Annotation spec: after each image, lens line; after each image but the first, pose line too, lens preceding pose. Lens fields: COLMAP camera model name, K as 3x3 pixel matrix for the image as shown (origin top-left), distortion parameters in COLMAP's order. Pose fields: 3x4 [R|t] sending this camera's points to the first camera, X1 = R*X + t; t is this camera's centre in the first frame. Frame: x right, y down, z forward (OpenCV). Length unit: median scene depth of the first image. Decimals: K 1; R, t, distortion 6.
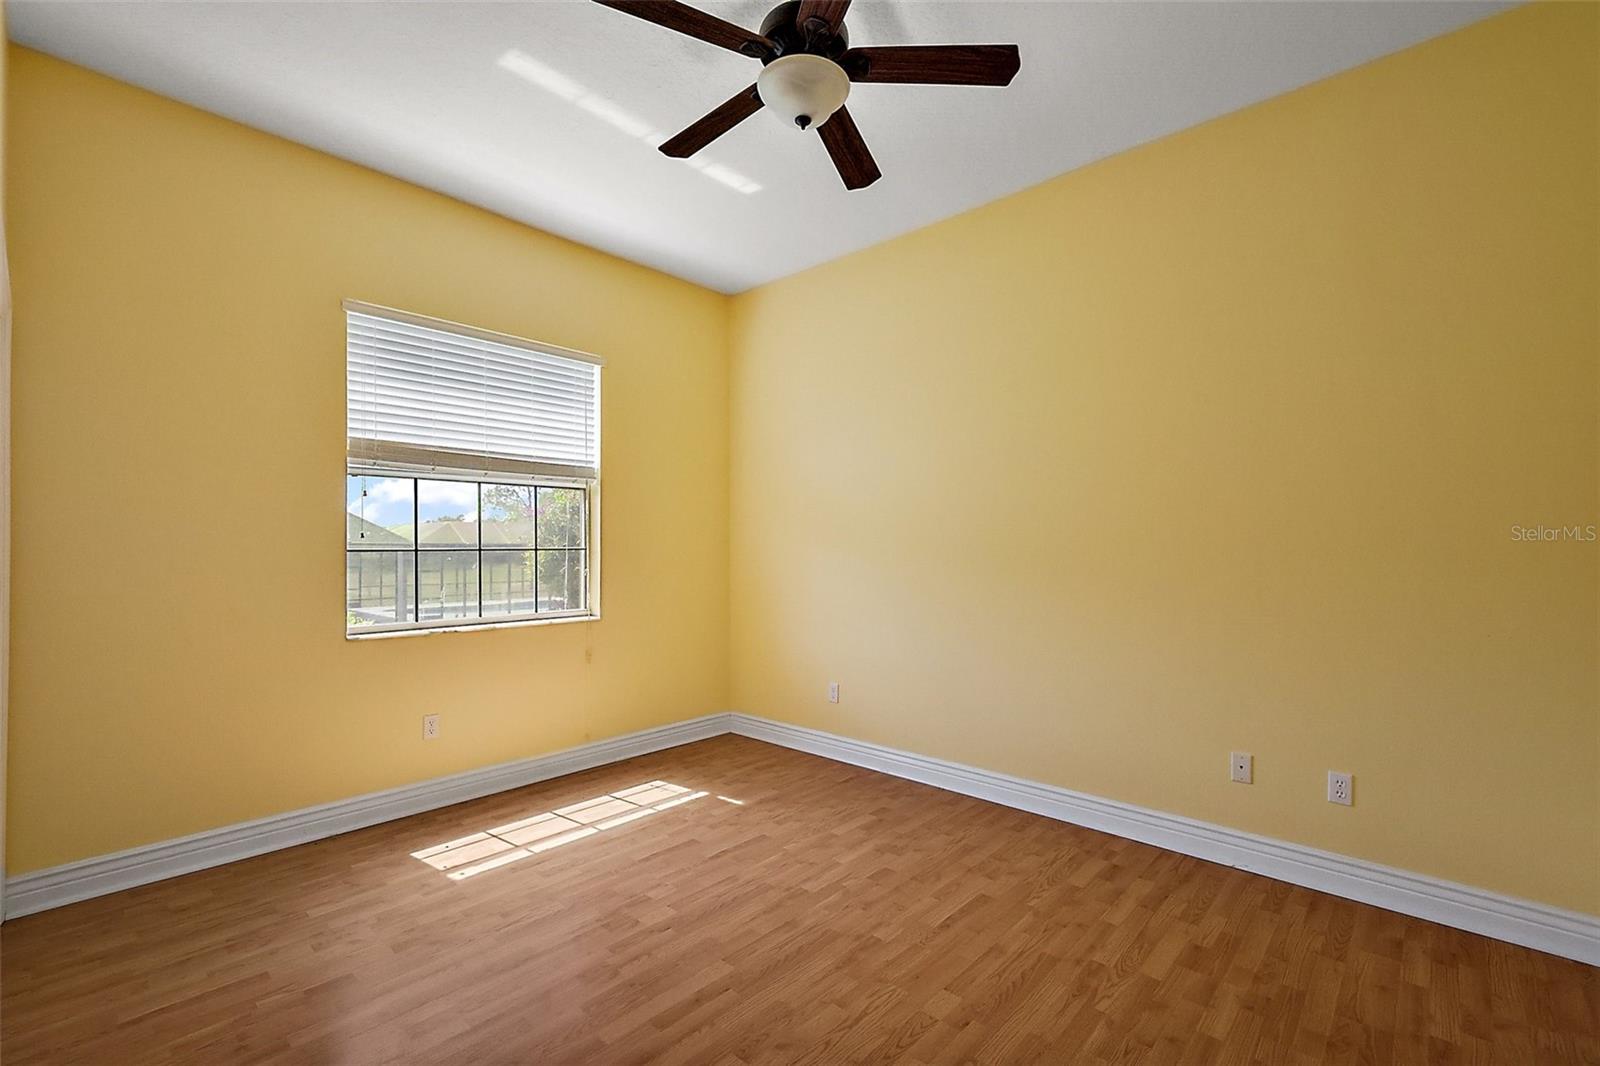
lens RADIAL K [[700.4, 0, 800.2], [0, 700.4, 540.5], [0, 0, 1]] dist [0.001192, 0.000572]
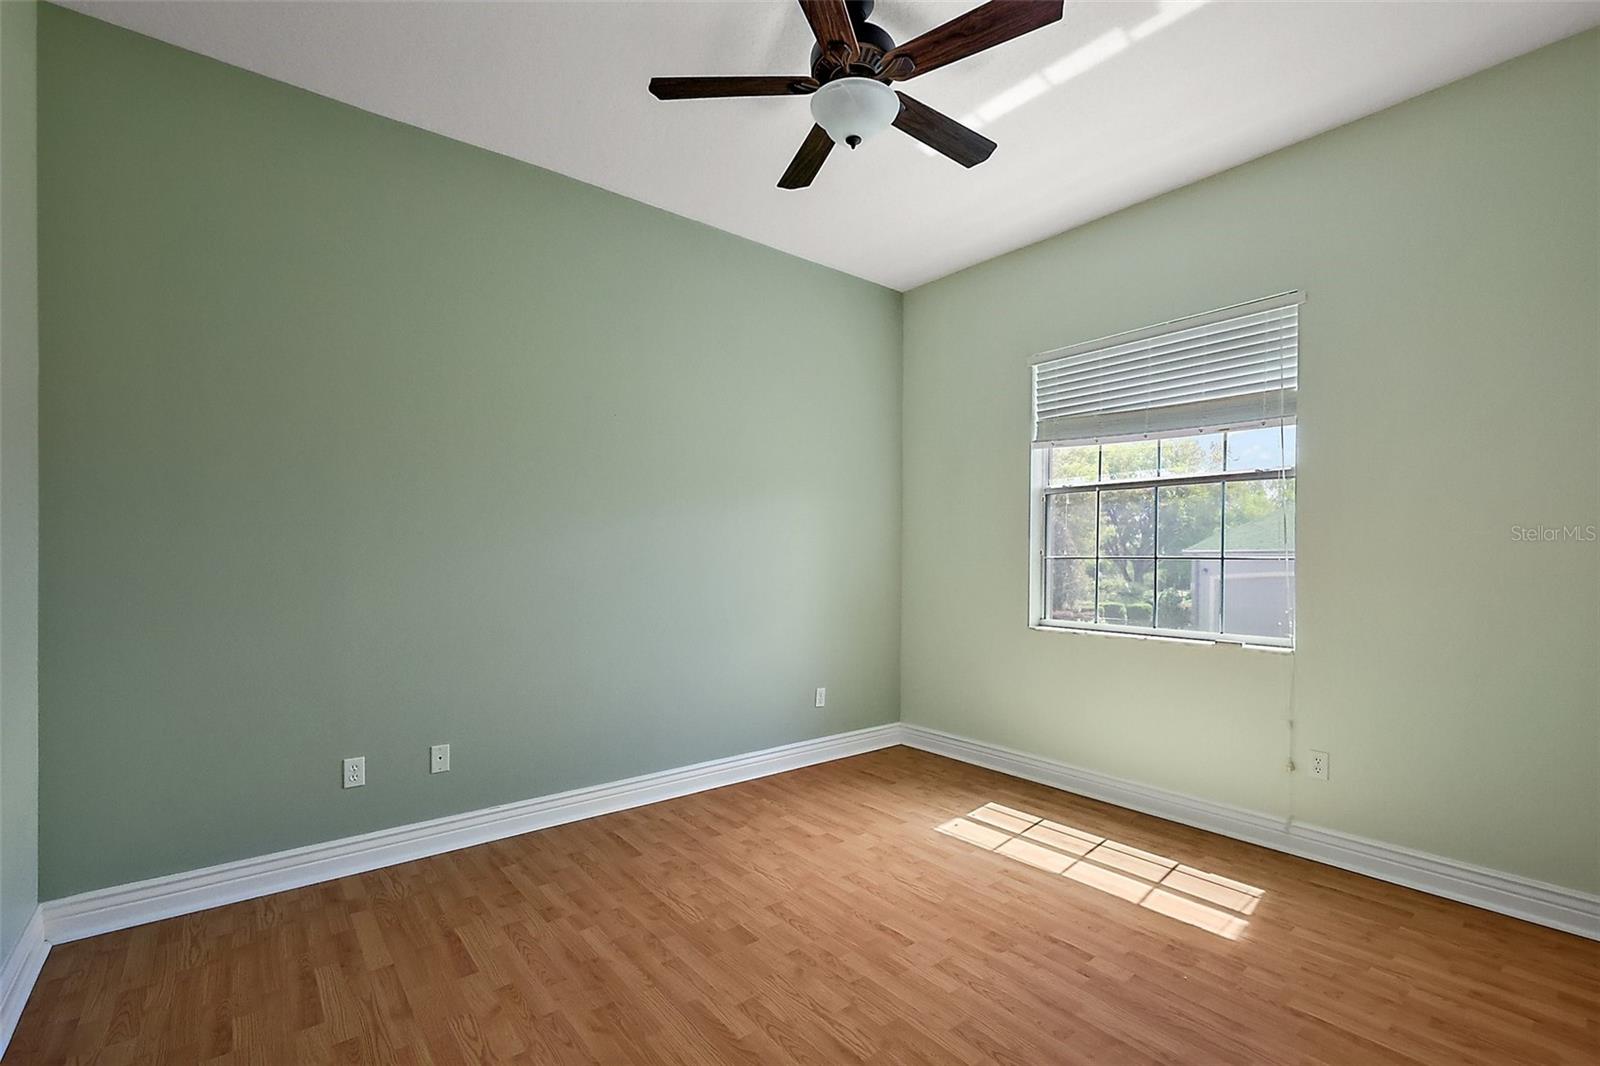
lens RADIAL K [[700.4, 0, 802.2], [0, 700.4, 545.1], [0, 0, 1]] dist [0.001192, 0.000572]
pose [[-0.148507, -0.018354, -0.988741, 0.634450], [0.003583, 0.999811, -0.019098, 0.015491], [0.988905, -0.006379, -0.148413, 0.752756]]
